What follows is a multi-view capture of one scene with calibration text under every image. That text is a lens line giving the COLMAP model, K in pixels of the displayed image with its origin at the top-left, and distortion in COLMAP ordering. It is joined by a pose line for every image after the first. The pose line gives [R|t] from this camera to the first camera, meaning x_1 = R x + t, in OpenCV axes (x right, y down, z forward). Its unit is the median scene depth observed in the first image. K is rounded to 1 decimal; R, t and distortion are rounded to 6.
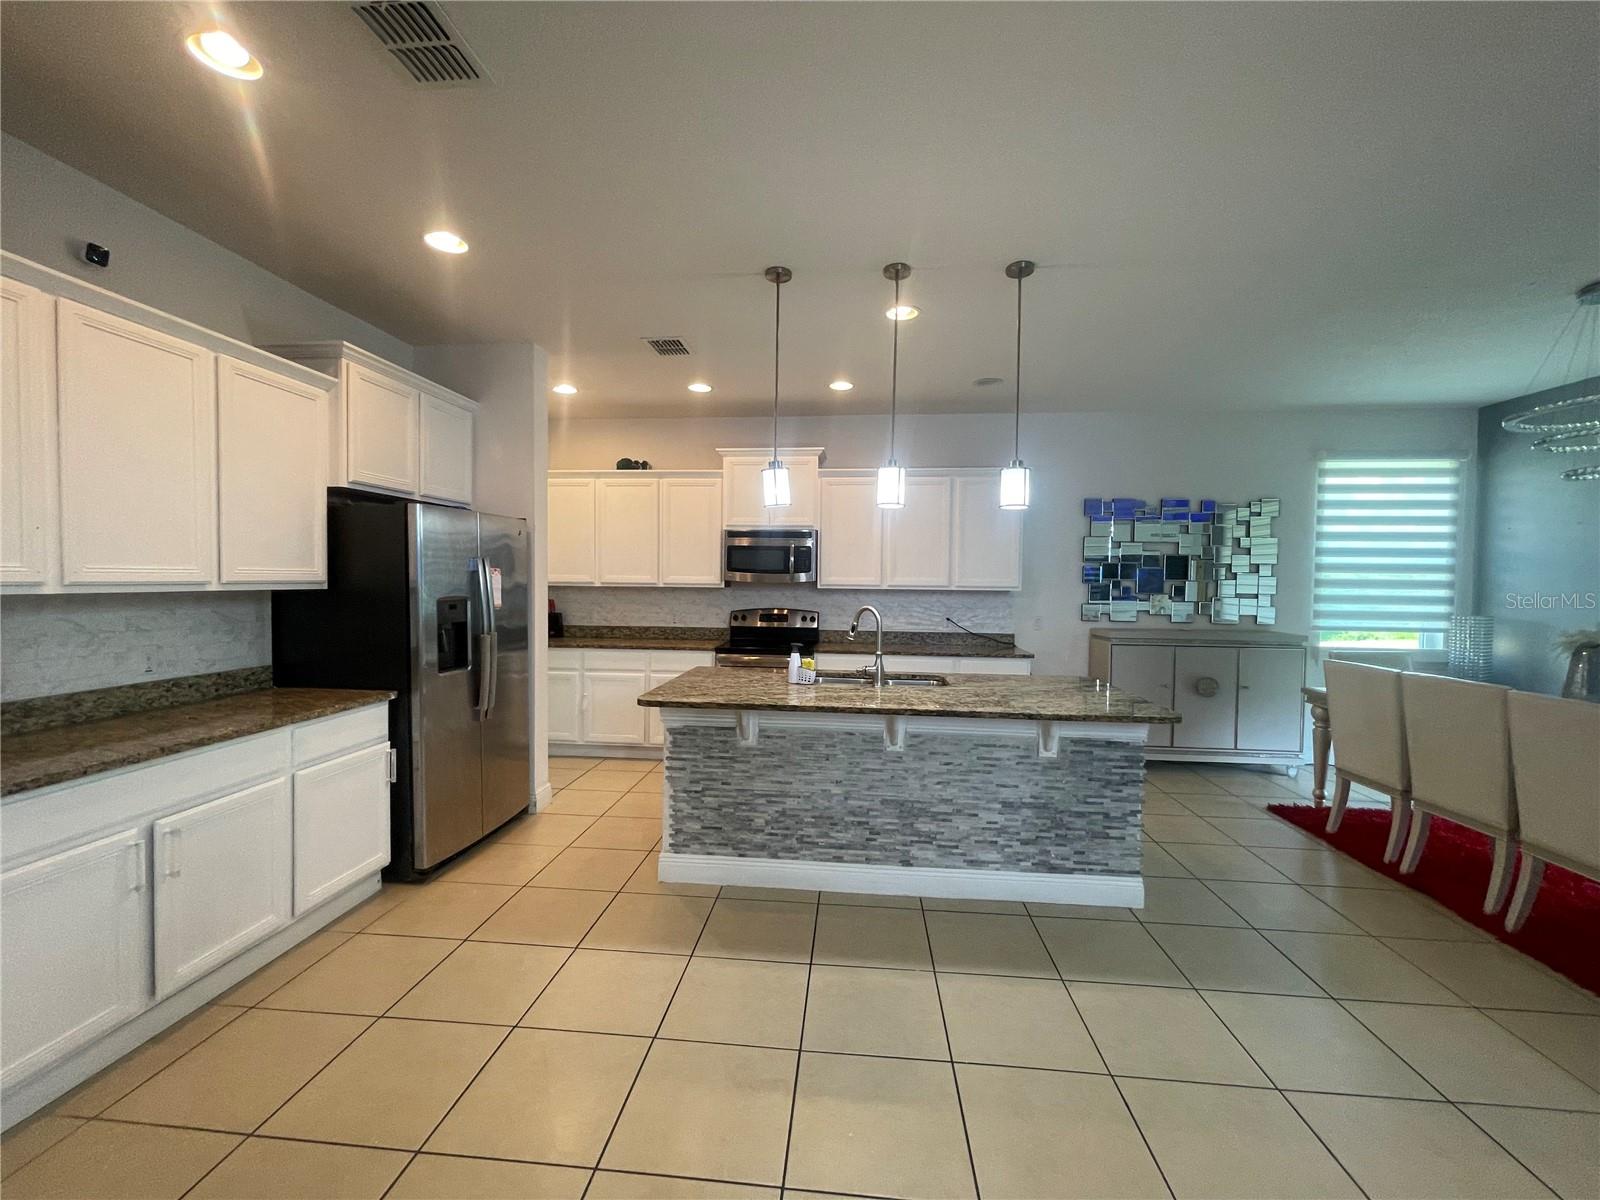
lens RADIAL K [[651.4, 0, 797.4], [0, 651.4, 596.2], [0, 0, 1]] dist [-0.002832, 0.000703]
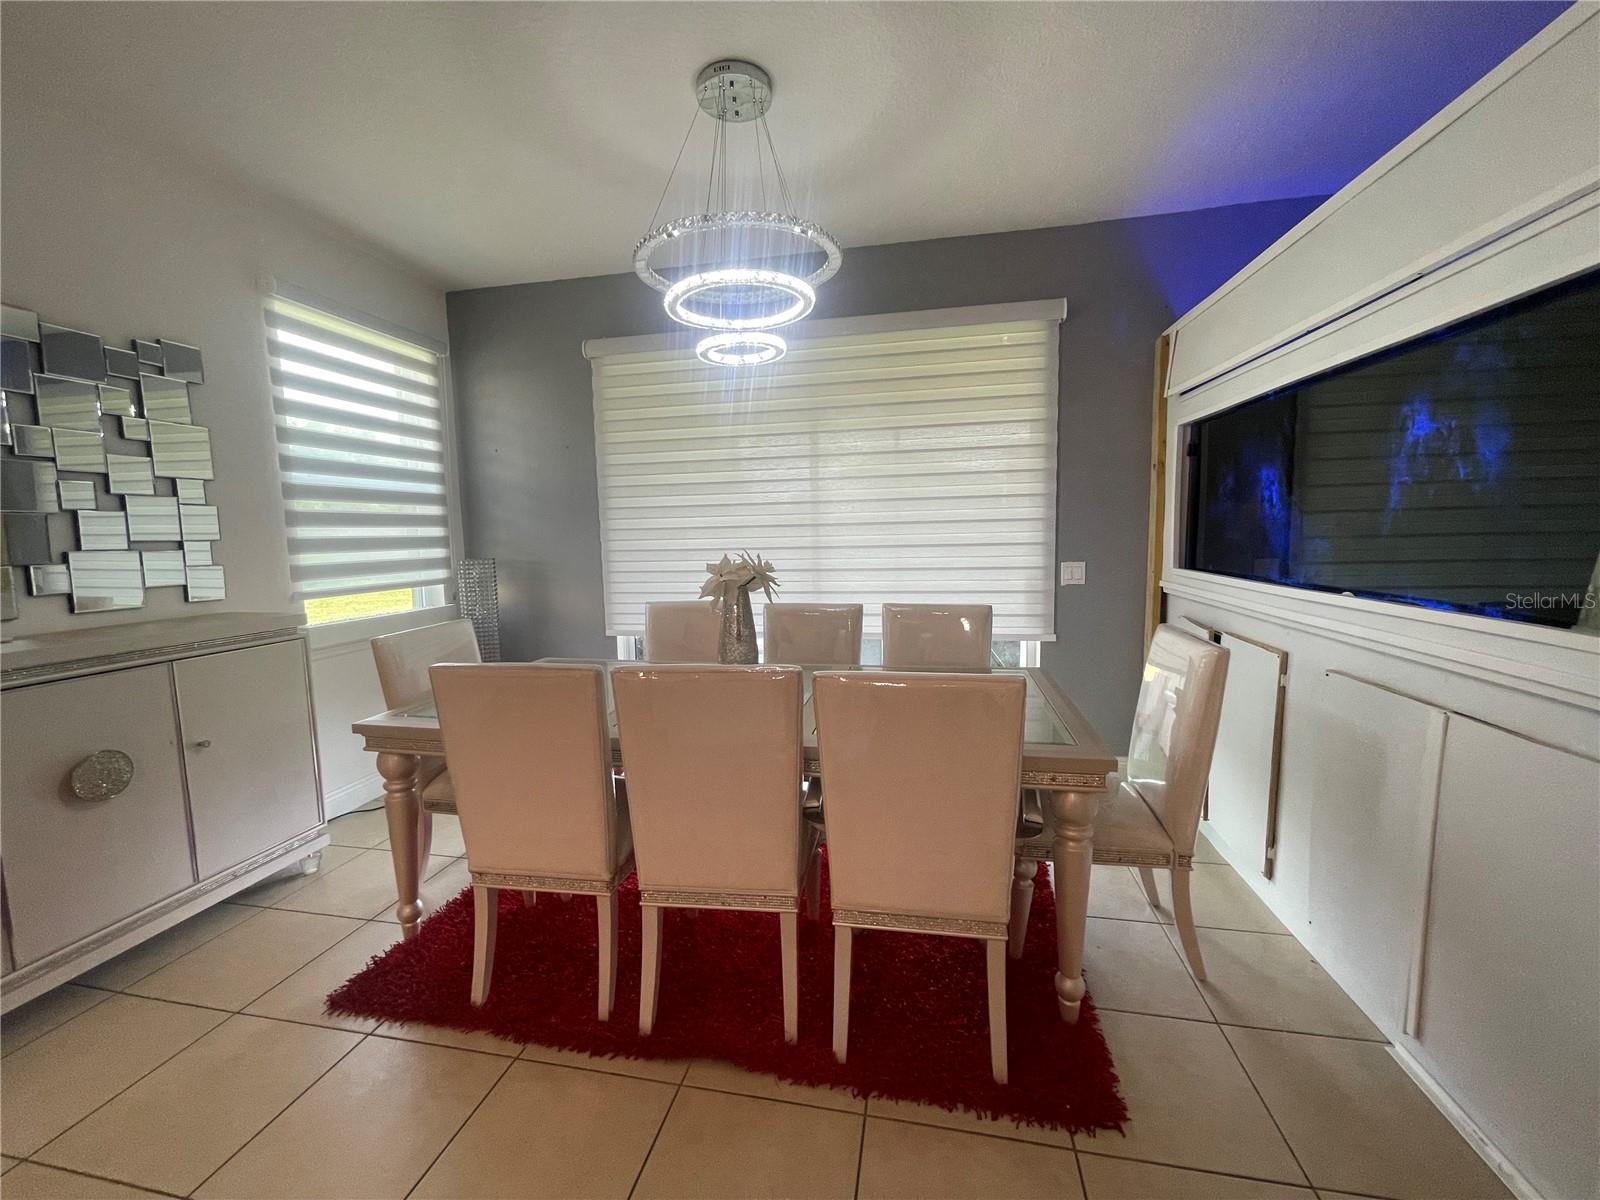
lens RADIAL K [[651.4, 0, 788.5], [0, 651.4, 600.5], [0, 0, 1]] dist [-0.002832, 0.000703]
pose [[0.109447, -0.119201, 0.986819, 0.279814], [0.044534, 0.992374, 0.114933, 0.005419], [-0.992994, 0.031368, 0.113921, 0.506549]]
